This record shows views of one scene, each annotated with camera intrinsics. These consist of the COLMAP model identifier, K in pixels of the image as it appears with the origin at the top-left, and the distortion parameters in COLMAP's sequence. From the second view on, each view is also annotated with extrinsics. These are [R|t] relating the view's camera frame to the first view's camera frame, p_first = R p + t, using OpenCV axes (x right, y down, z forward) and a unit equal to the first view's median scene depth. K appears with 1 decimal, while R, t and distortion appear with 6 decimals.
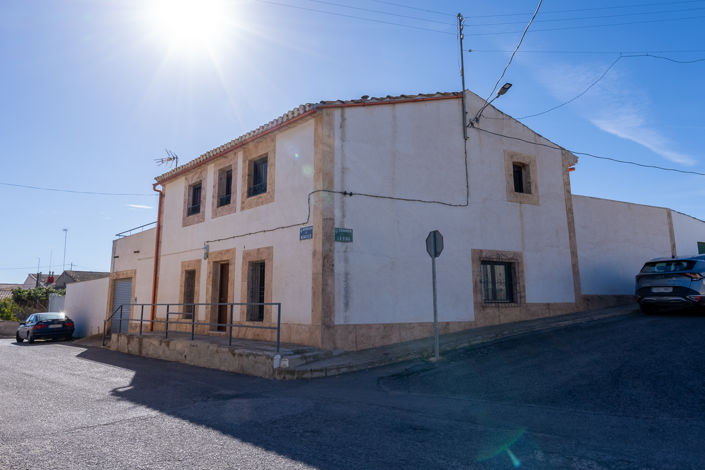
lens RADIAL K [[436.1, 0, 353.0], [0, 436.1, 232.1], [0, 0, 1]] dist [0.004614, 0.000770]
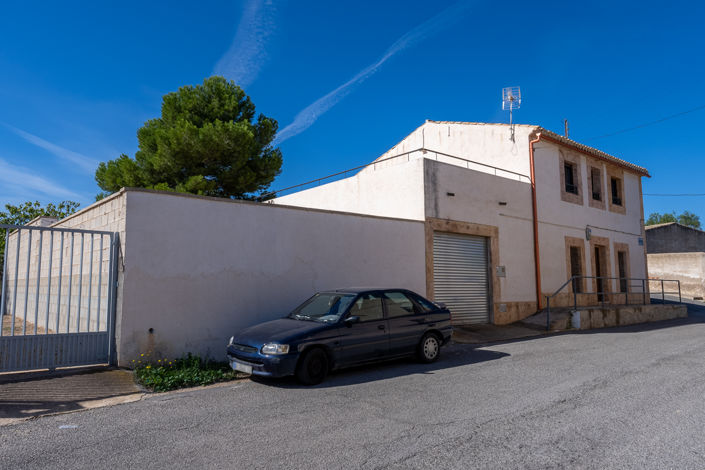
lens RADIAL K [[513.6, 0, 354.0], [0, 513.6, 236.3], [0, 0, 1]] dist [-0.001917, 0.000553]
pose [[0.088085, 0.117128, 0.989203, -1.713214], [-0.154450, 0.982659, -0.102600, 0.282555], [-0.984066, -0.143745, 0.104648, 1.458400]]
